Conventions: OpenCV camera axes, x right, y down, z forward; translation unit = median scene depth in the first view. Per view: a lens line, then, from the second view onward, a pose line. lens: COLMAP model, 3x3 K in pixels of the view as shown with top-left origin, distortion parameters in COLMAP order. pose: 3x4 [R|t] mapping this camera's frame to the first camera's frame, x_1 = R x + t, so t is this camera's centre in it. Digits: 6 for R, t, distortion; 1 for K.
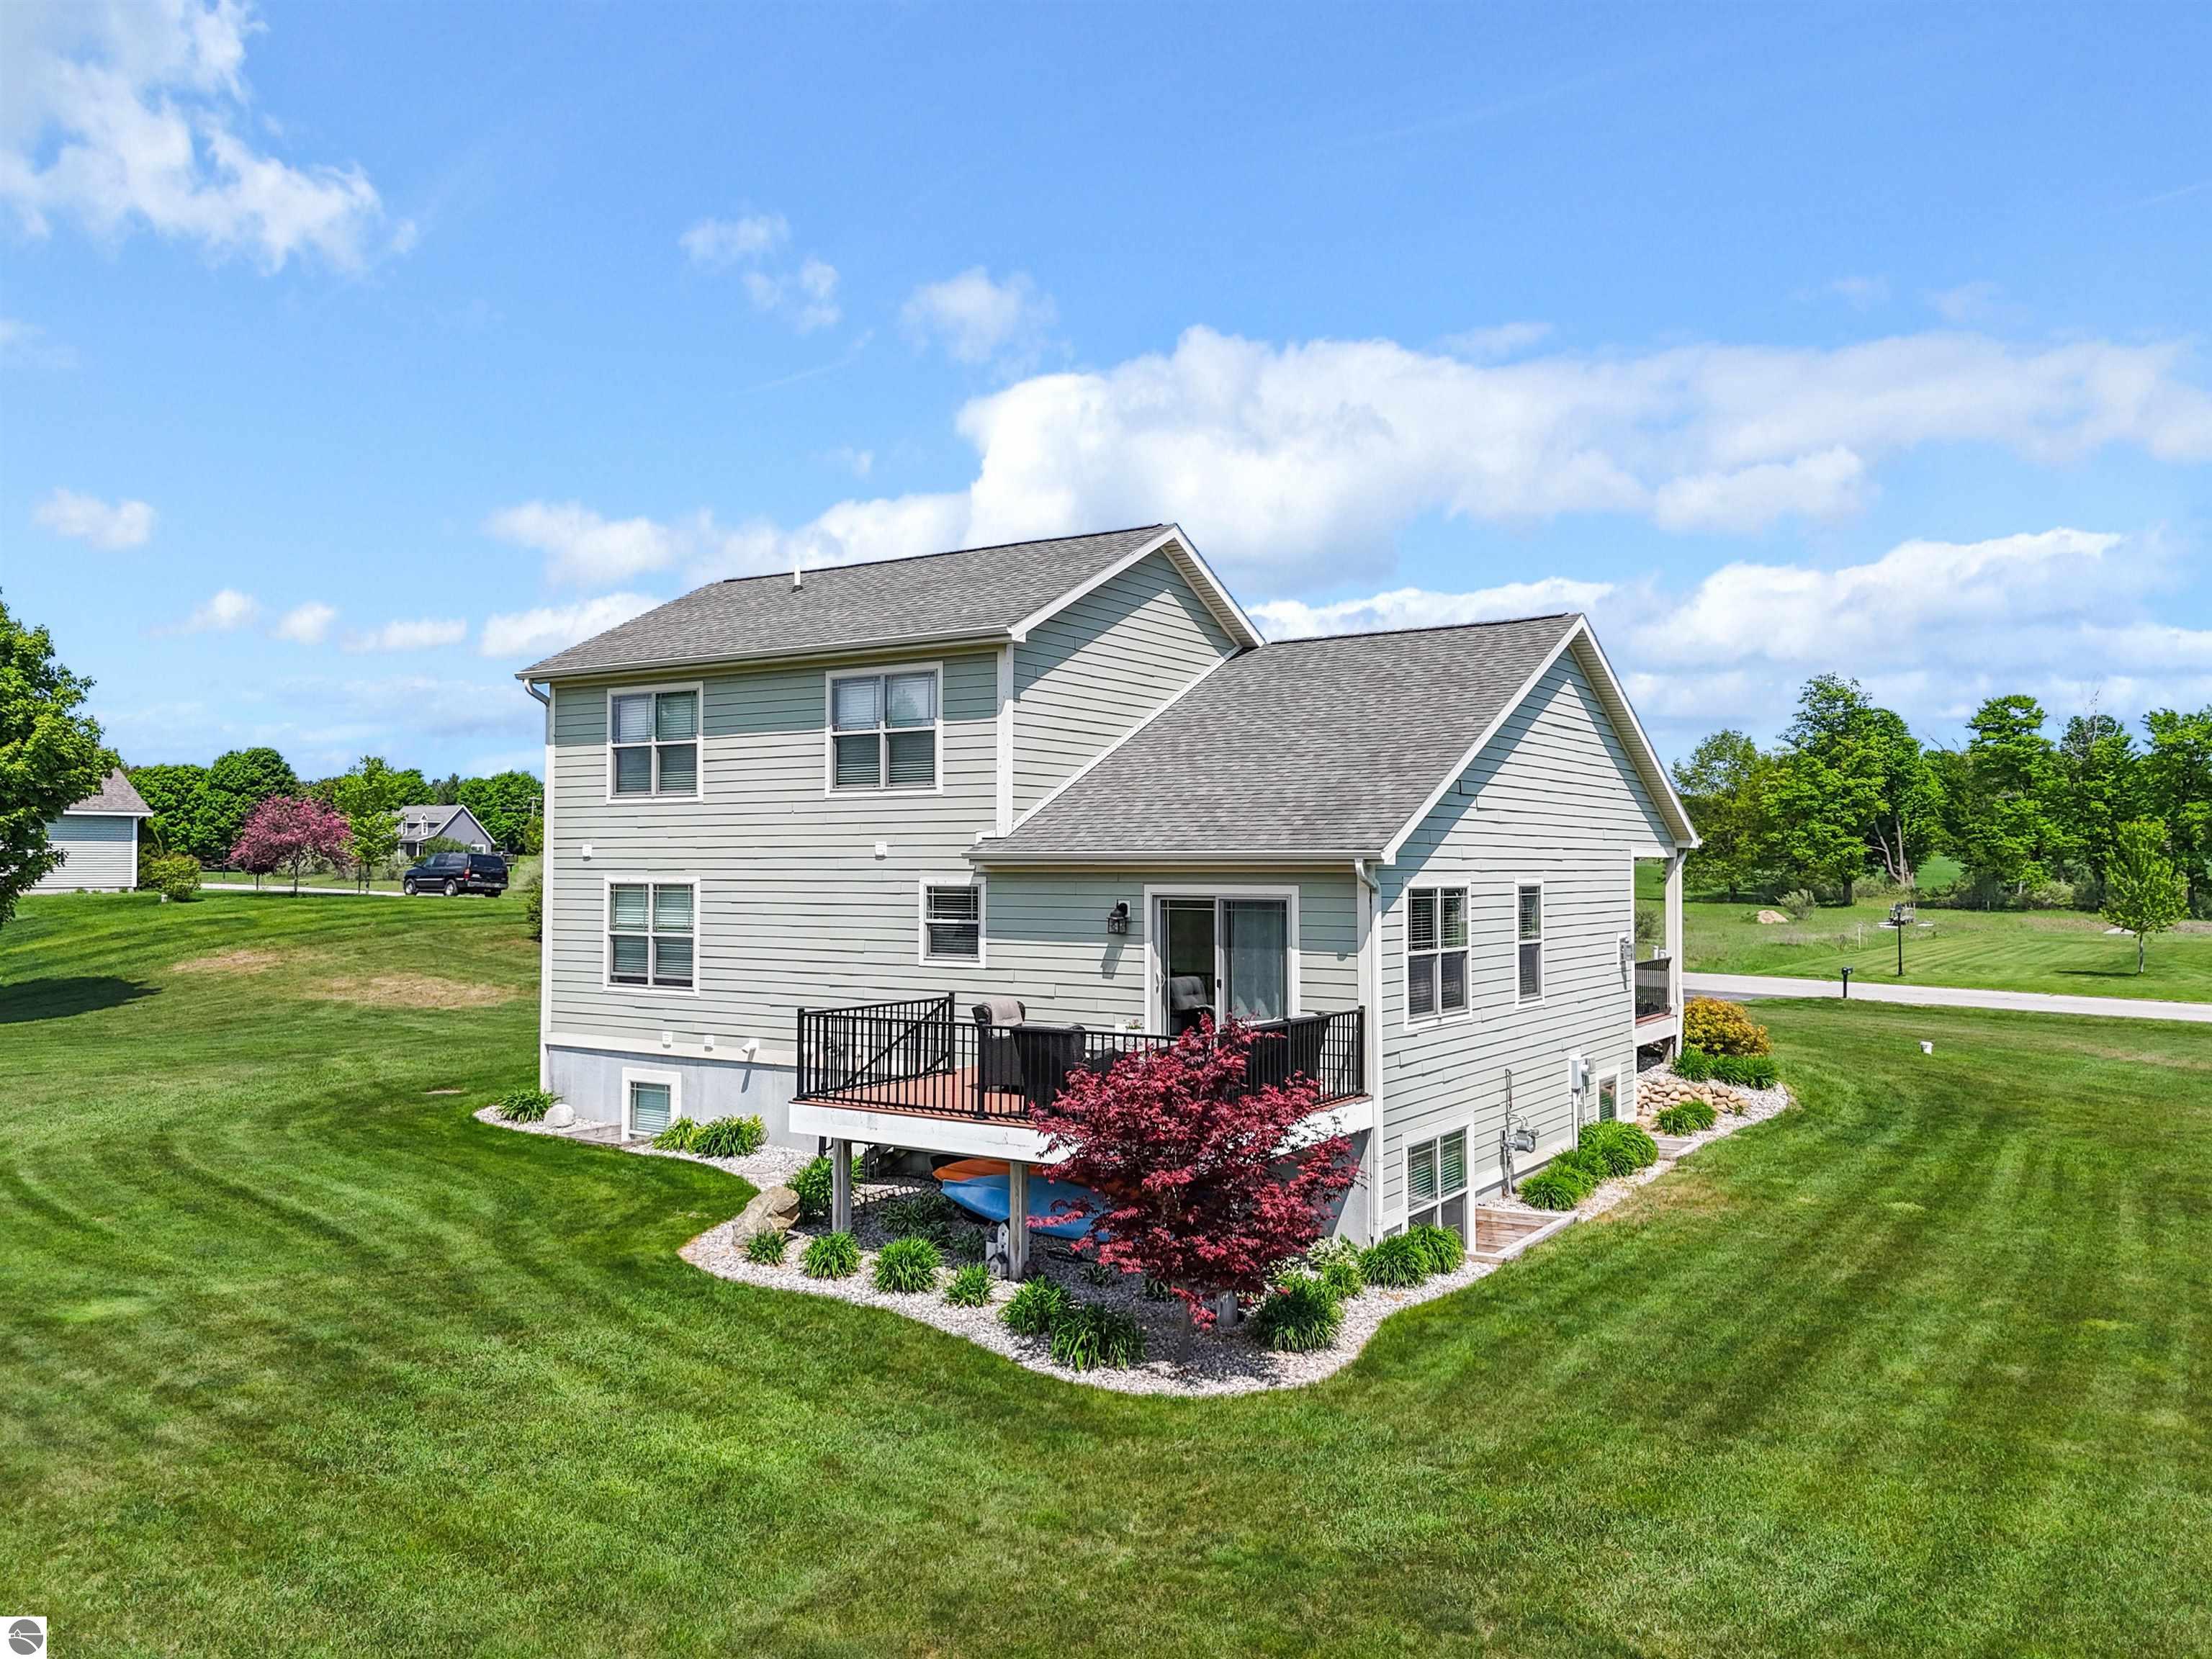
lens RADIAL K [[1679.0, 0, 1106.0], [0, 1679.0, 829.5], [0, 0, 1]] dist [0.106237, -0.140689]
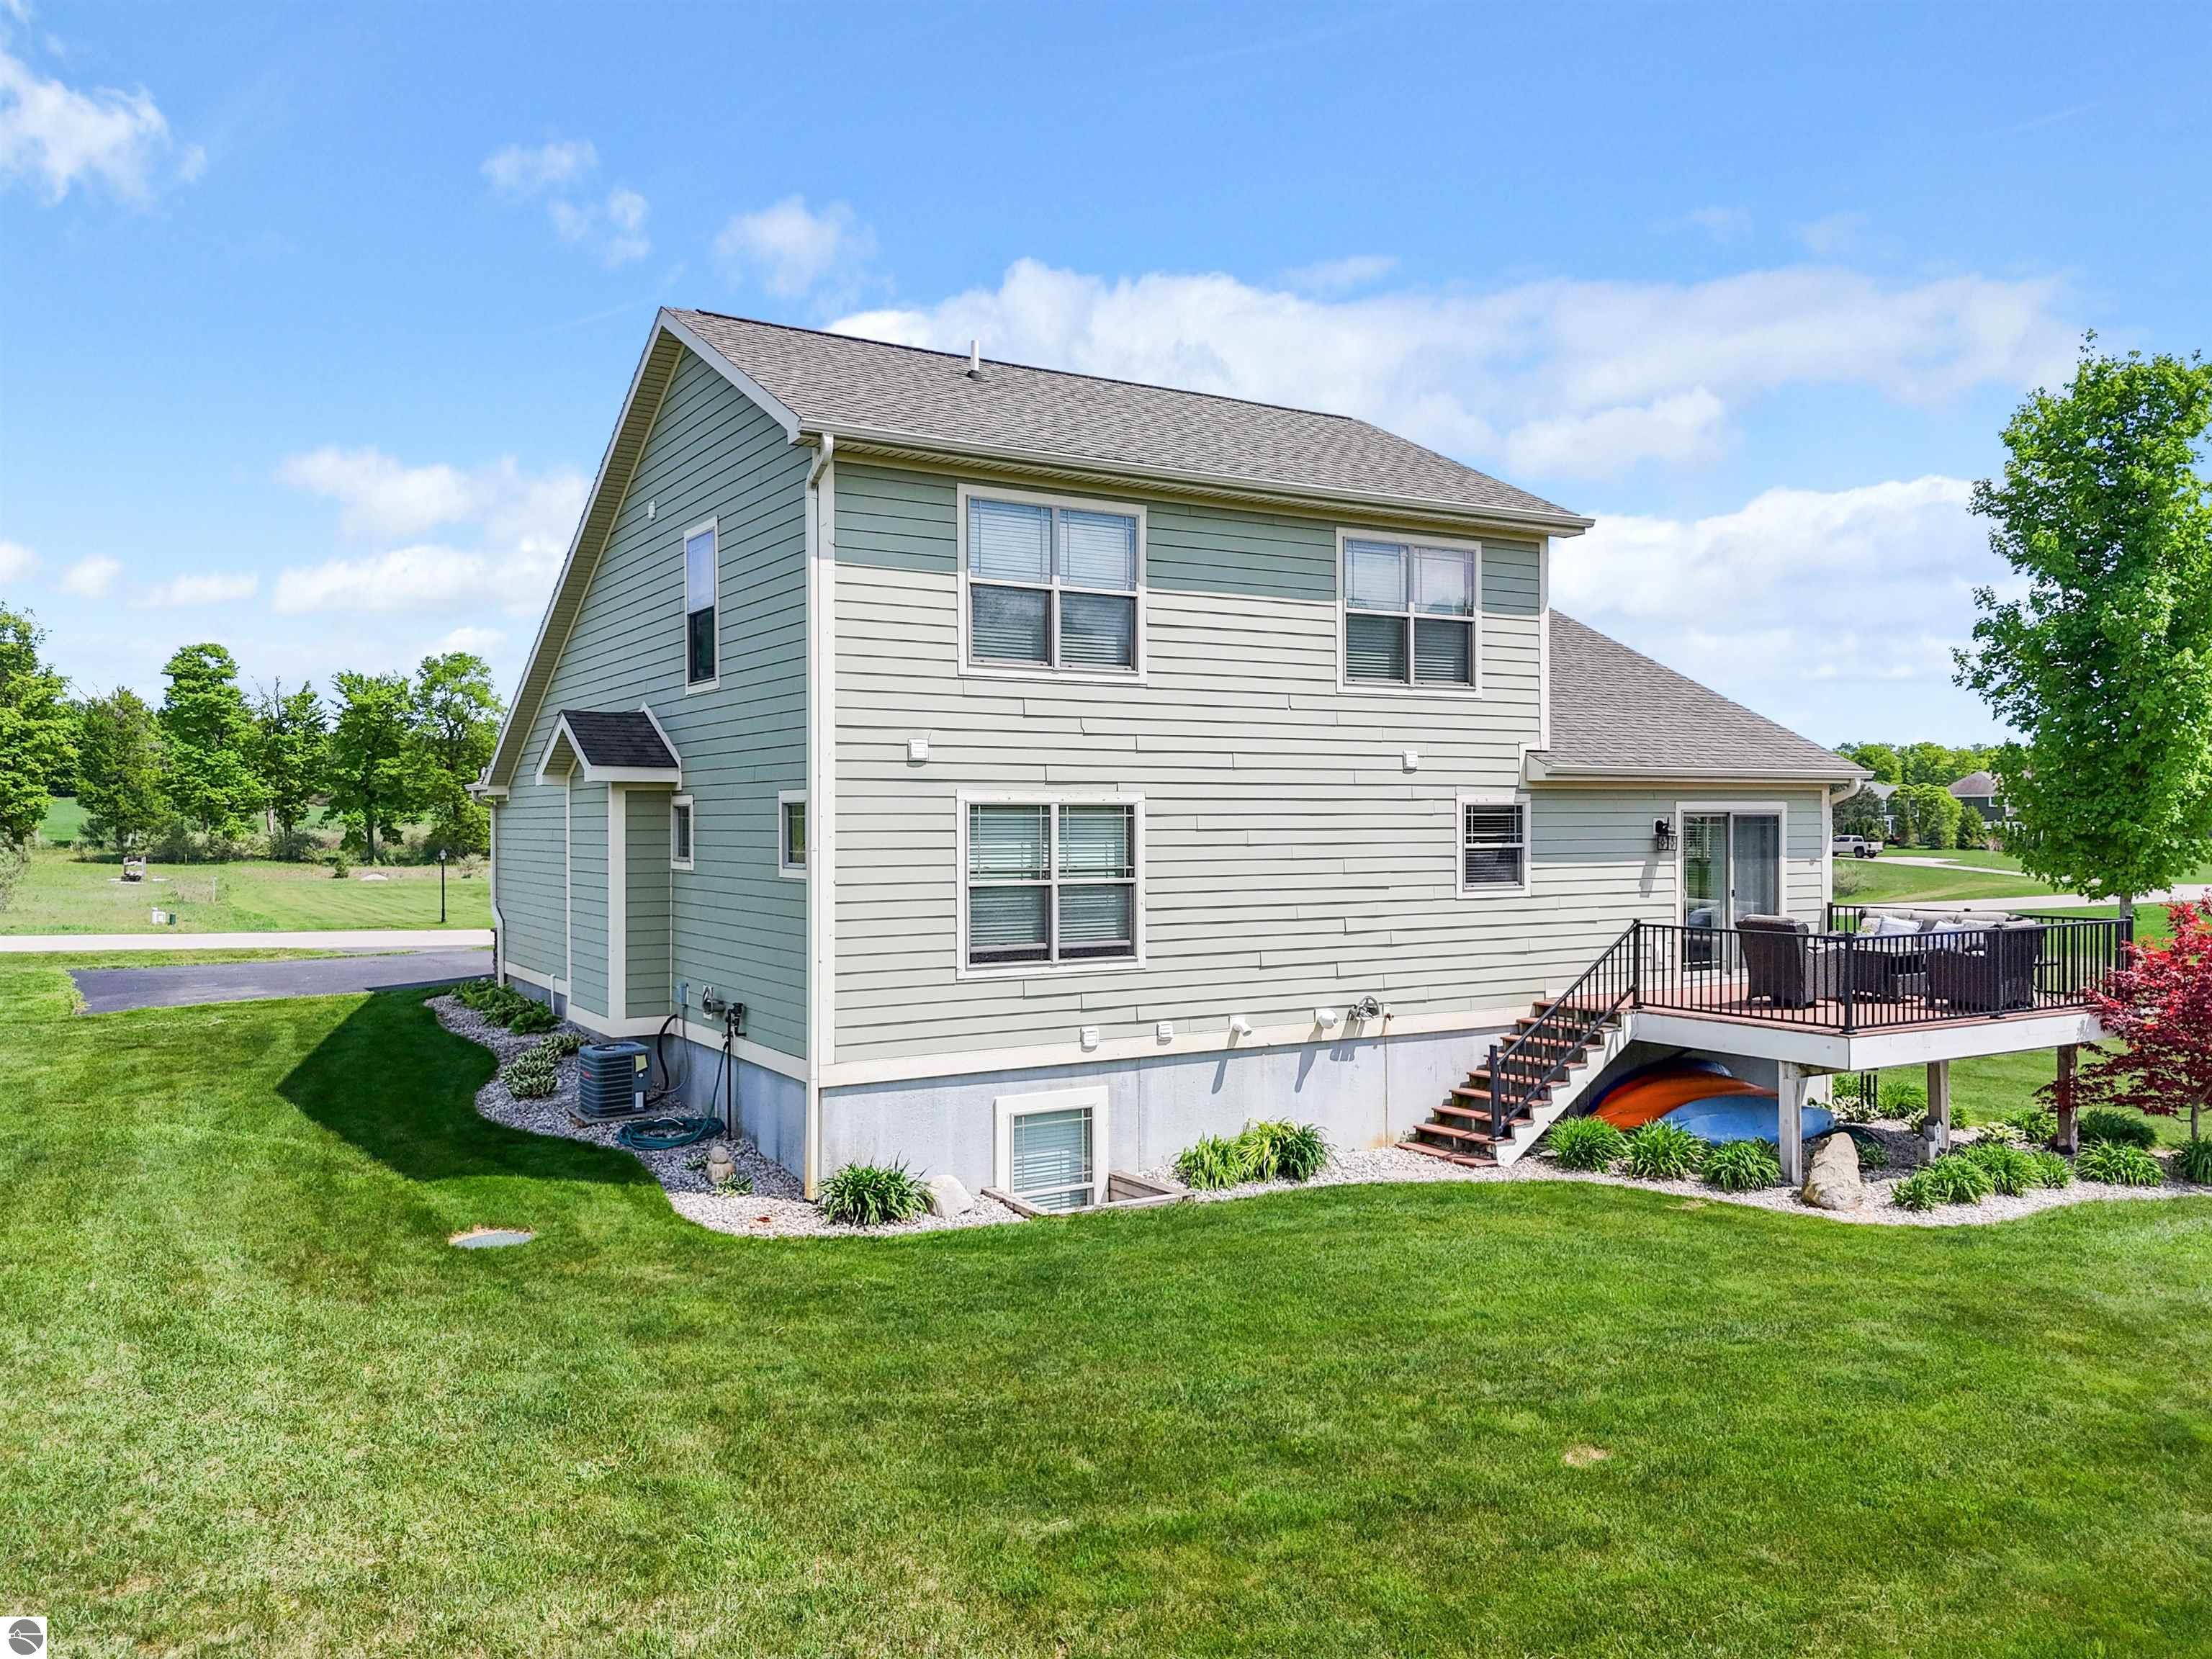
lens RADIAL K [[1679.0, 0, 1106.0], [0, 1679.0, 829.5], [0, 0, 1]] dist [0.106237, -0.140689]
pose [[0.431770, -0.008107, 0.901948, -0.934824], [-0.014676, 0.999764, 0.016012, 0.034471], [-0.901865, -0.020151, 0.431549, 0.780221]]
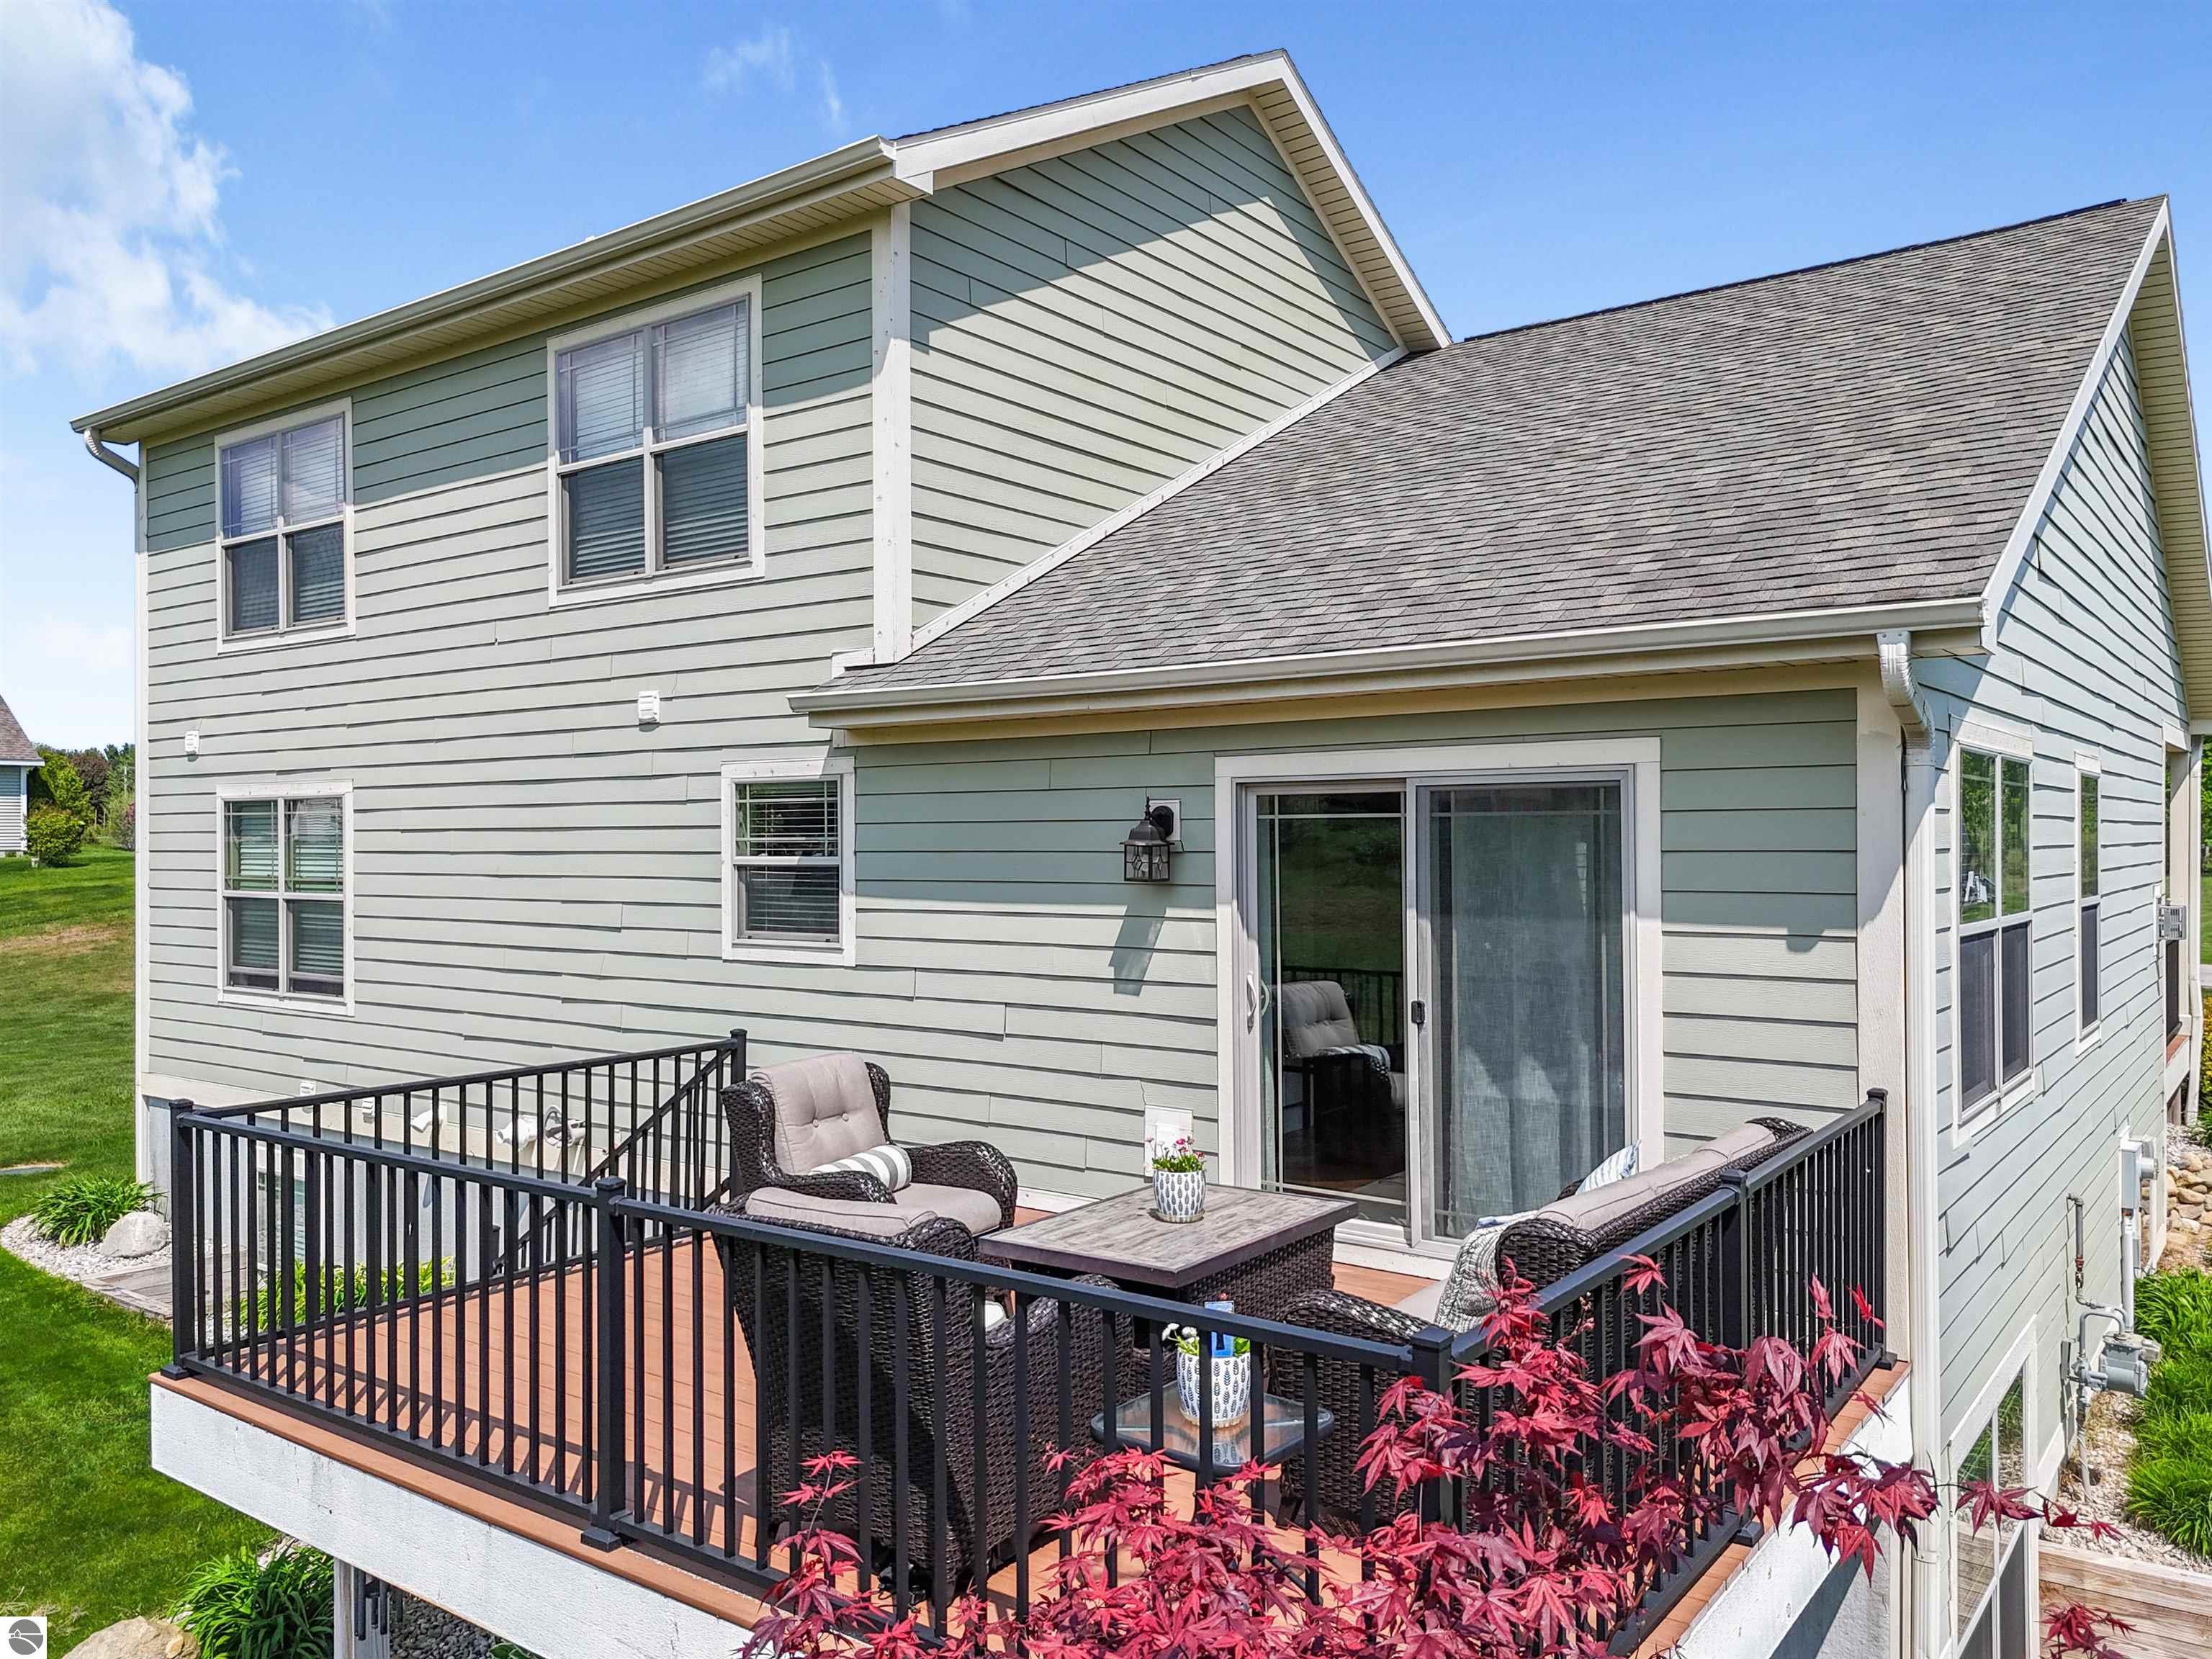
lens RADIAL K [[1645.9, 0, 1098.5], [0, 1645.9, 849.1], [0, 0, 1]] dist [0.085531, -0.113613]
pose [[0.998166, -0.005698, -0.060261, 0.016715], [0.007285, 0.999631, 0.026155, 0.039717], [0.060090, -0.026546, 0.997840, 0.551838]]
